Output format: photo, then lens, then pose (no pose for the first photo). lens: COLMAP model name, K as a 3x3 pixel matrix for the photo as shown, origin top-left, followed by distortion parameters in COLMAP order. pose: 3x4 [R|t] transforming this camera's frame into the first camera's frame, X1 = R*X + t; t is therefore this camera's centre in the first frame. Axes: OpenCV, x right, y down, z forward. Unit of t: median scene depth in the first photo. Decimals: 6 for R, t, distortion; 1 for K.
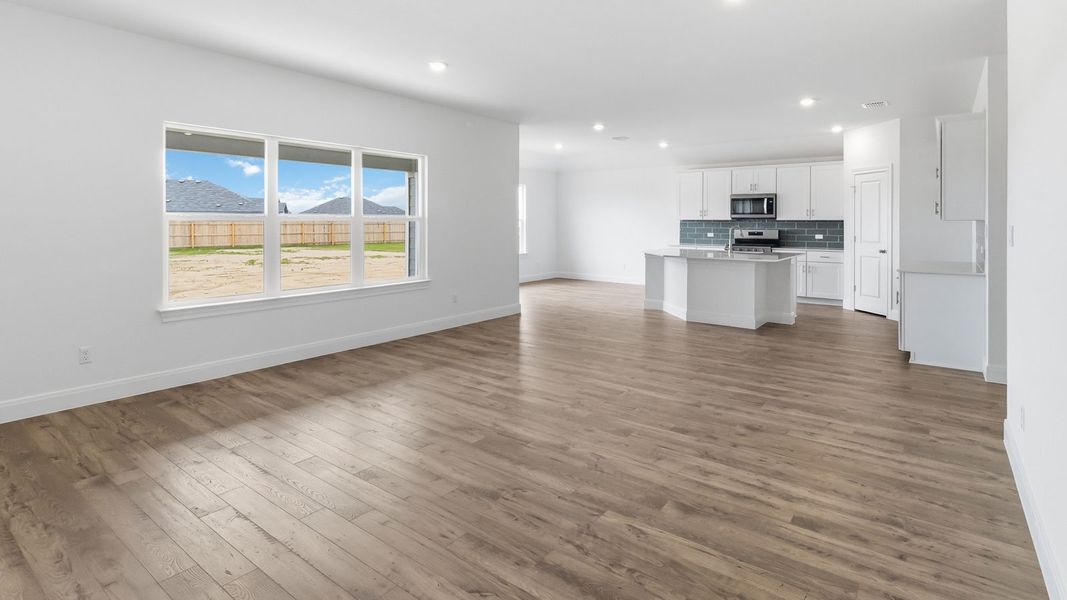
lens RADIAL K [[529.4, 0, 533.9], [0, 529.4, 226.2], [0, 0, 1]] dist [0.001234, 0.002728]
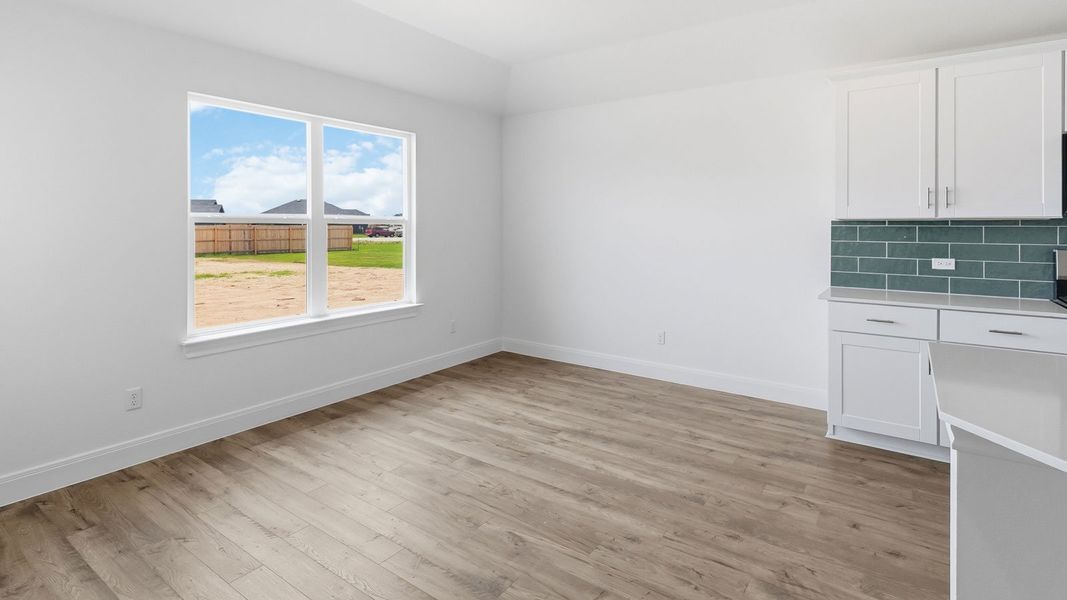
lens RADIAL K [[533.6, 0, 519.1], [0, 533.6, 226.5], [0, 0, 1]] dist [0.001333, 0.001318]
pose [[0.999908, -0.005090, 0.012559, 0.072553], [0.005158, 0.999972, -0.005391, -0.007280], [-0.012532, 0.005455, 0.999907, 0.728704]]
